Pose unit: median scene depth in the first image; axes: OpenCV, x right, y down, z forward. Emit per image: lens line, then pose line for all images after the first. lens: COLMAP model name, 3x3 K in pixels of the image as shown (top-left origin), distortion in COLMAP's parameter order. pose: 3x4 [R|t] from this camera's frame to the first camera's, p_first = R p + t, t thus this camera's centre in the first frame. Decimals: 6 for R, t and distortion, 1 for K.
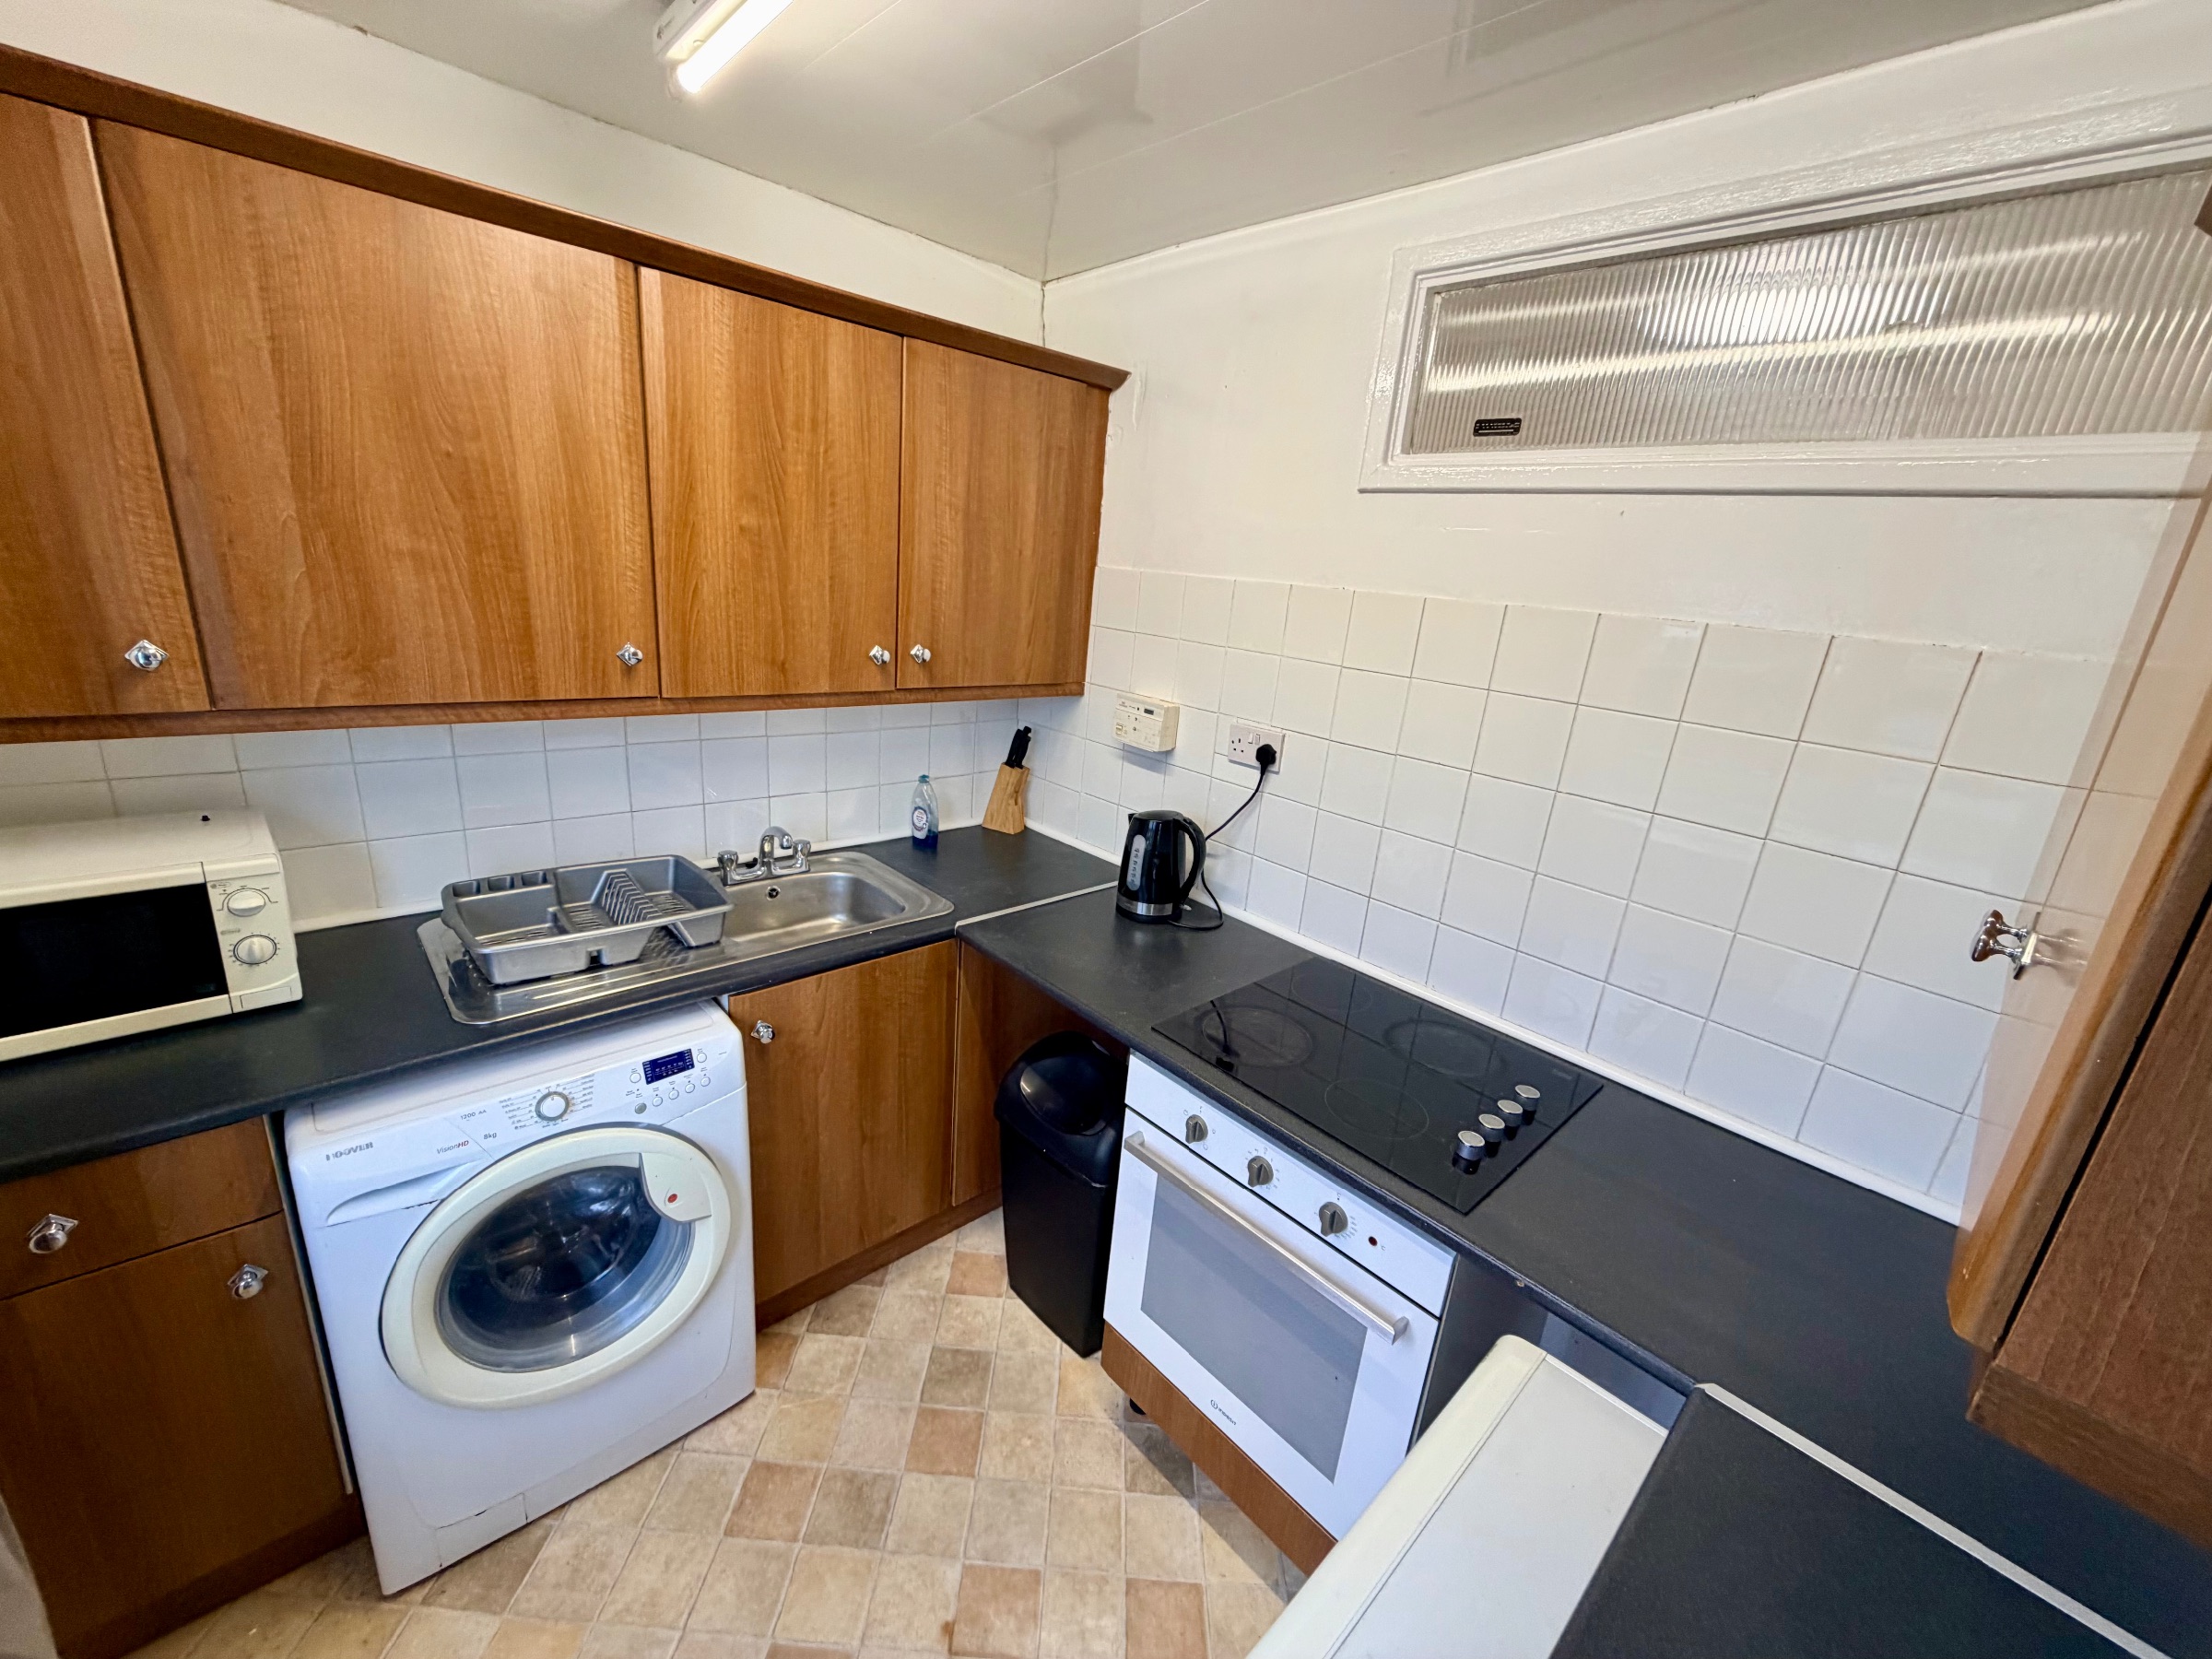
lens RADIAL K [[880.8, 0, 1105.0], [0, 880.8, 829.5], [0, 0, 1]] dist [0.009961, -0.000145]
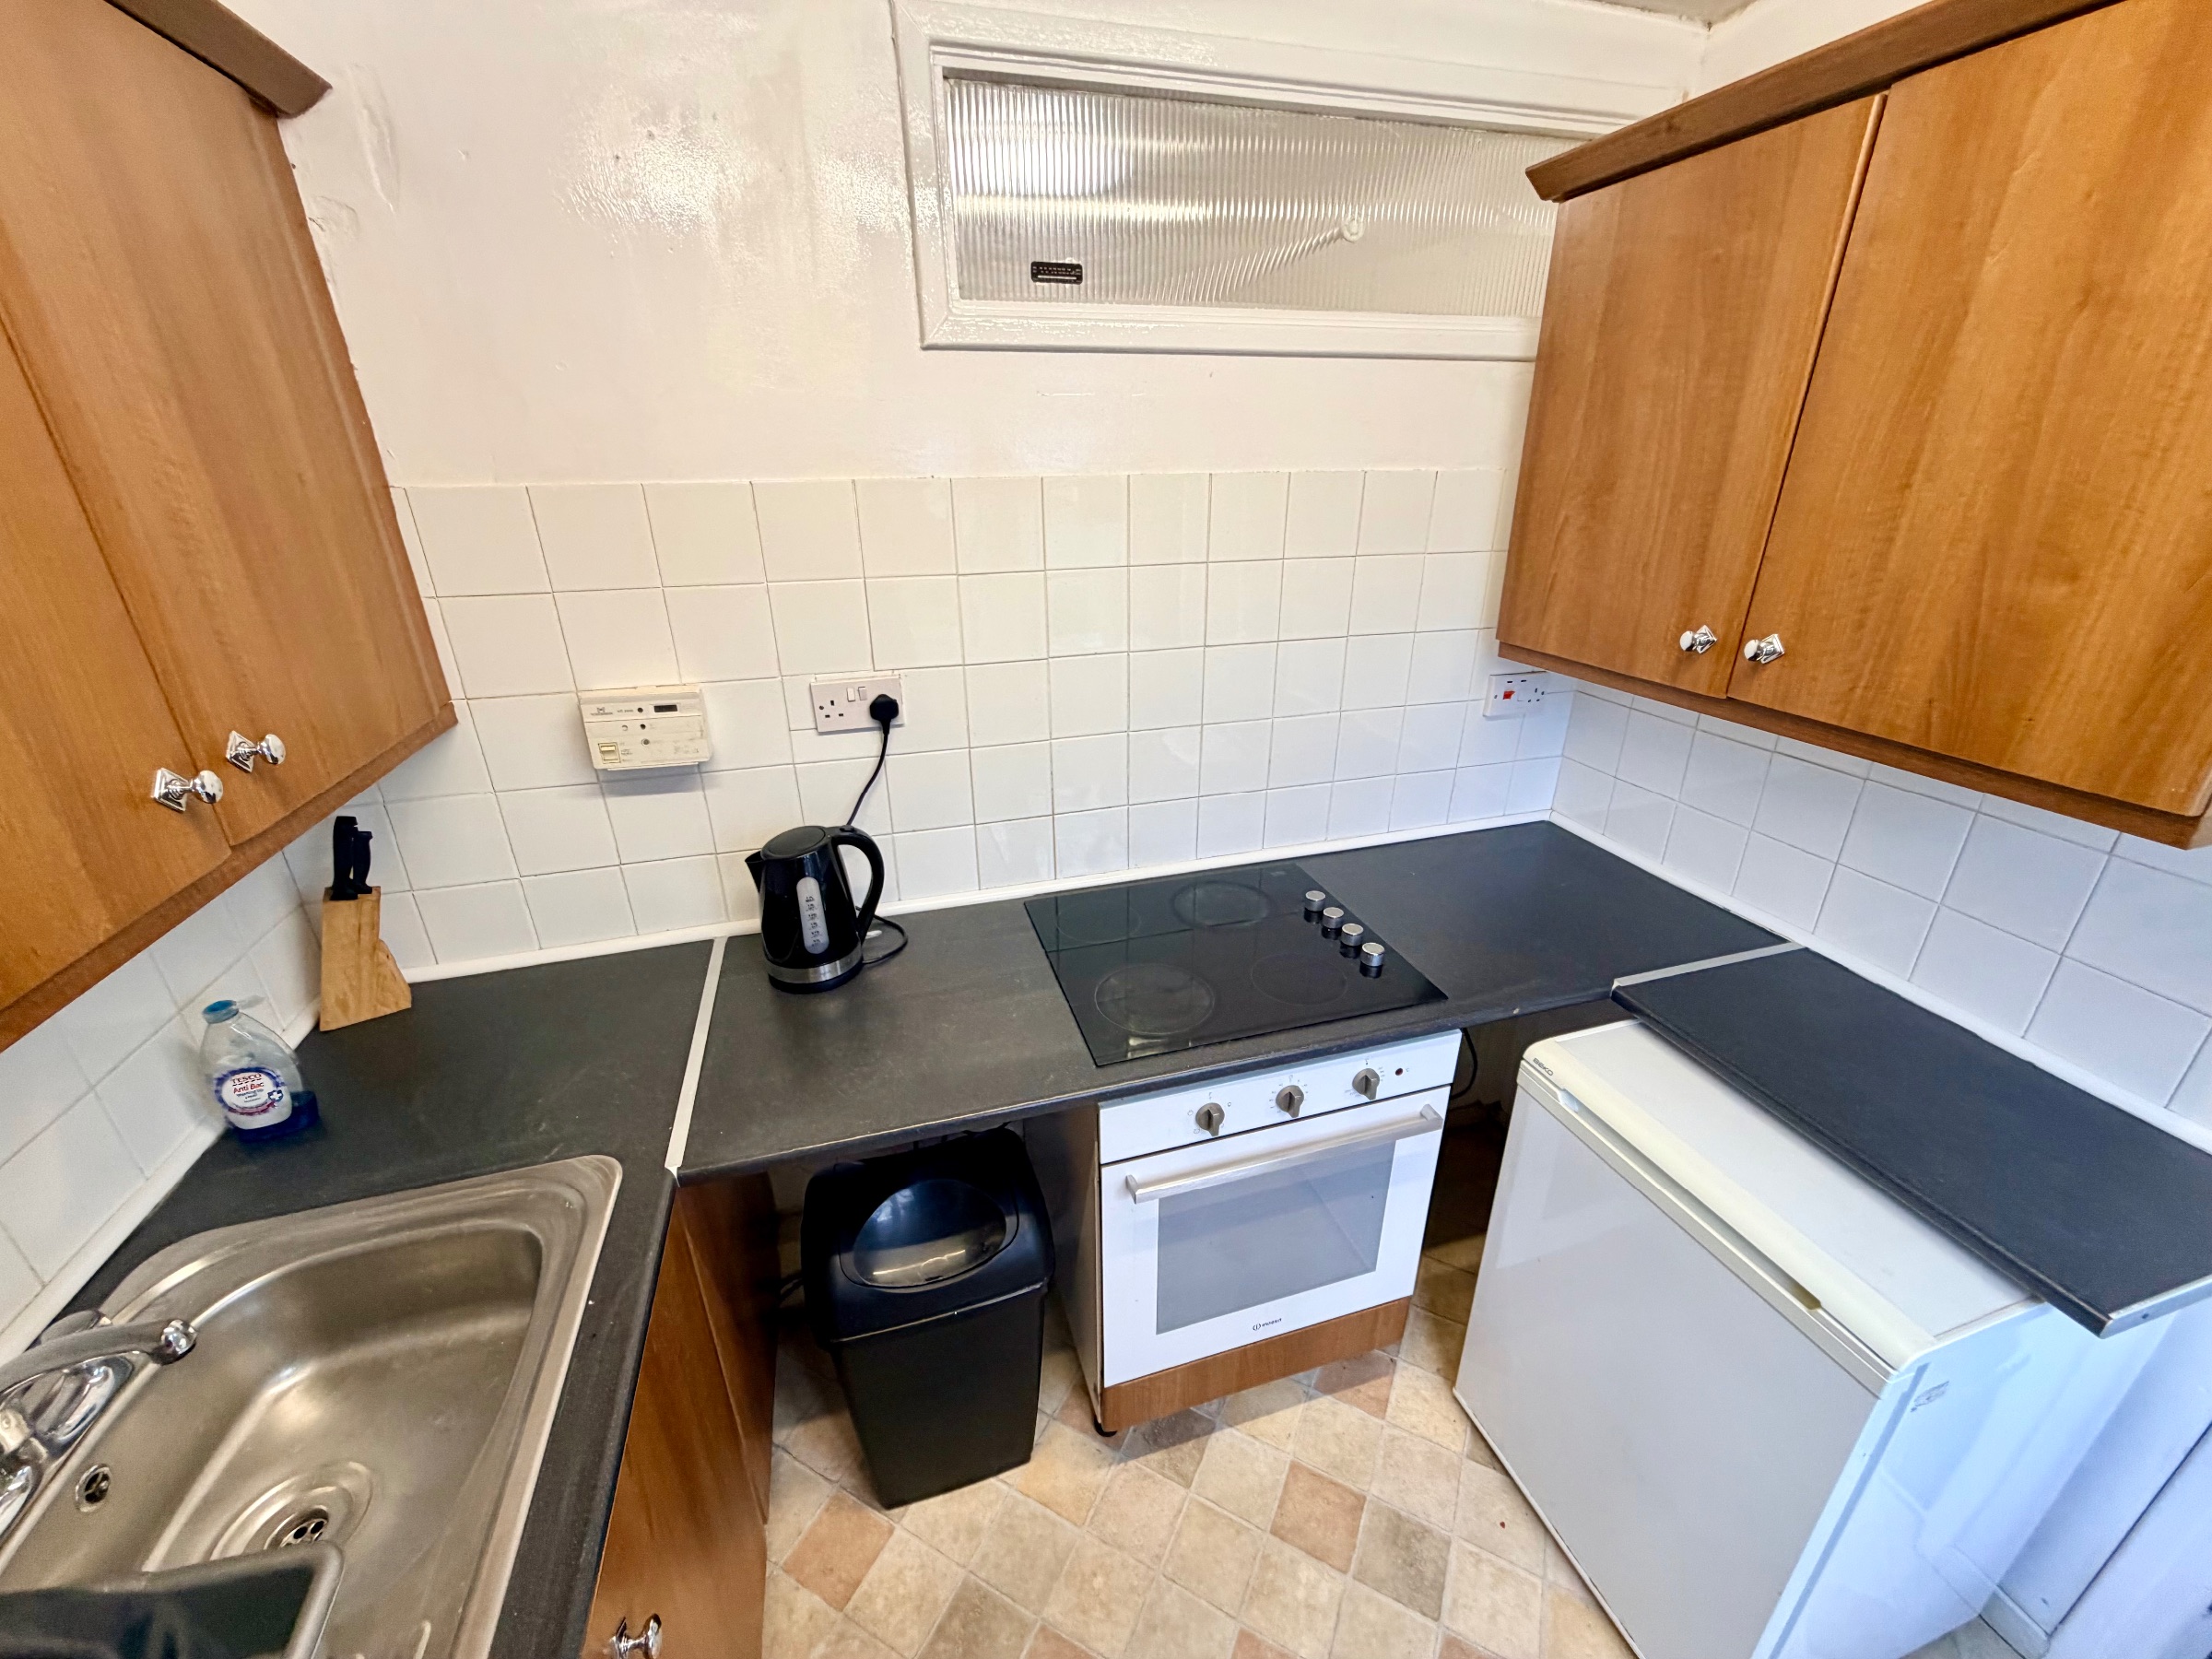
lens RADIAL K [[880.8, 0, 1104.6], [0, 880.8, 825.5], [0, 0, 1]] dist [0.009961, -0.000145]
pose [[0.445502, -0.432531, 0.783866, -0.415236], [0.305237, 0.896475, 0.321189, -0.197658], [-0.841640, 0.096175, 0.531406, 0.470719]]
